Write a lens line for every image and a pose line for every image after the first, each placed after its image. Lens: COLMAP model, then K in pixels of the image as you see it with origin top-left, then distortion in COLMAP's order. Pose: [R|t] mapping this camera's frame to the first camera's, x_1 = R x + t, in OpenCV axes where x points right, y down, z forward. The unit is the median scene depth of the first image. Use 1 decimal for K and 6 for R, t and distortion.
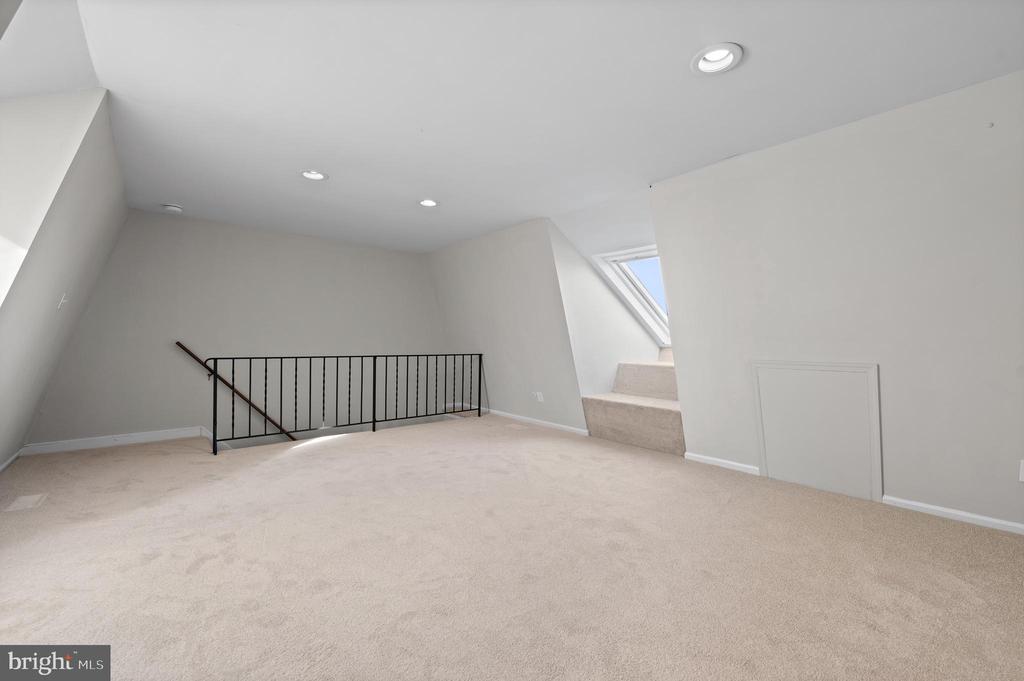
lens RADIAL K [[416.8, 0, 511.1], [0, 416.8, 341.7], [0, 0, 1]] dist [0.000486, 0.000093]
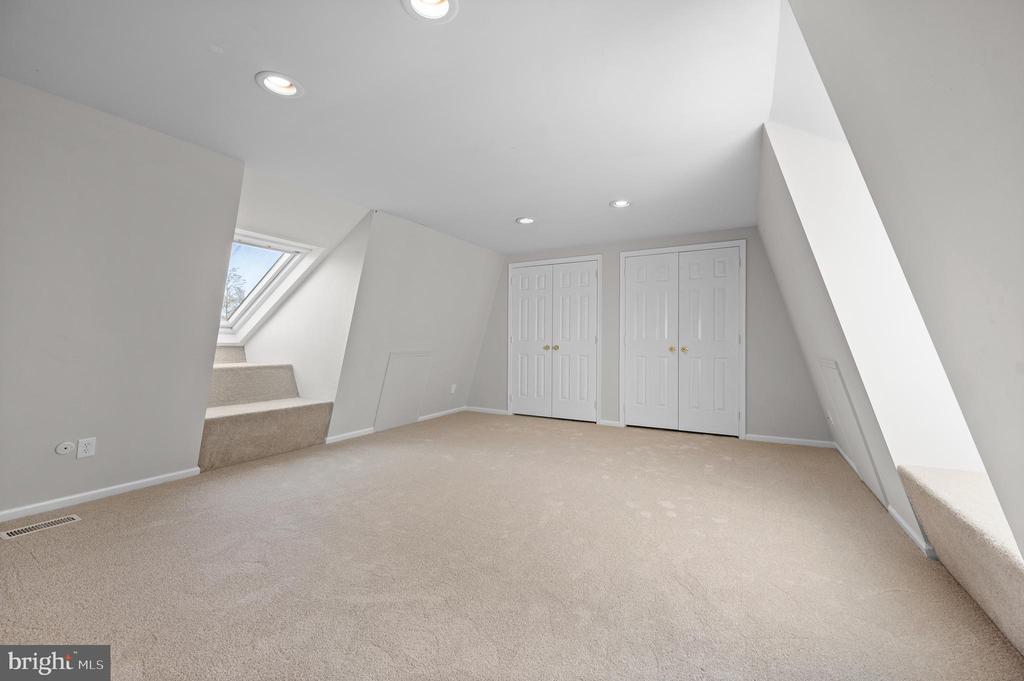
lens RADIAL K [[416.8, 0, 511.2], [0, 416.8, 340.1], [0, 0, 1]] dist [0.000486, 0.000093]
pose [[-0.354481, -0.008857, 0.935021, -0.730319], [-0.011746, 0.999918, 0.005018, -0.012208], [-0.934990, -0.009204, -0.354556, 0.835956]]
